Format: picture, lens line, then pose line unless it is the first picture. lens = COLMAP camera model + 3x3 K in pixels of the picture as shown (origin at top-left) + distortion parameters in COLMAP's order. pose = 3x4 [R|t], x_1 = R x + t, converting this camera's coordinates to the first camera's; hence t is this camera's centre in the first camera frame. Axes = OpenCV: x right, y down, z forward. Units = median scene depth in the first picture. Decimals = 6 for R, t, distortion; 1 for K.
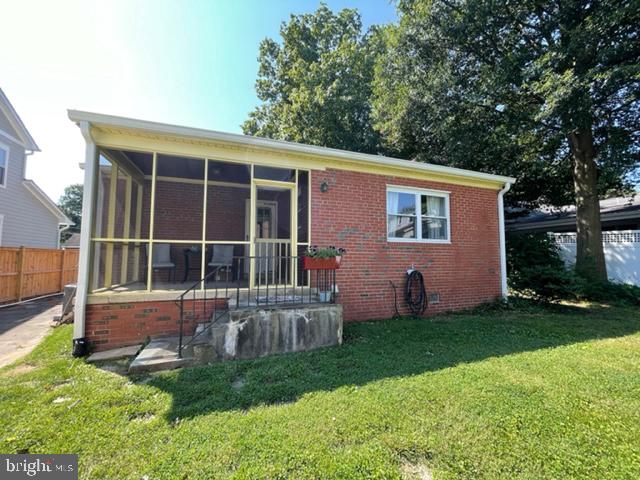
lens RADIAL K [[264.1, 0, 321.0], [0, 264.1, 239.5], [0, 0, 1]] dist [-0.002165, 0.001160]
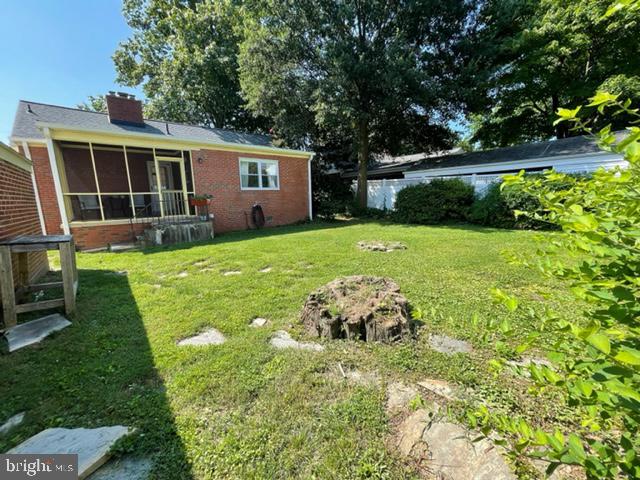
lens RADIAL K [[264.1, 0, 321.0], [0, 264.1, 239.5], [0, 0, 1]] dist [-0.002165, 0.001160]
pose [[0.942397, -0.080810, 0.324588, 0.167932], [0.004241, 0.973188, 0.229974, -0.086687], [-0.334469, -0.215350, 0.917472, -1.088953]]
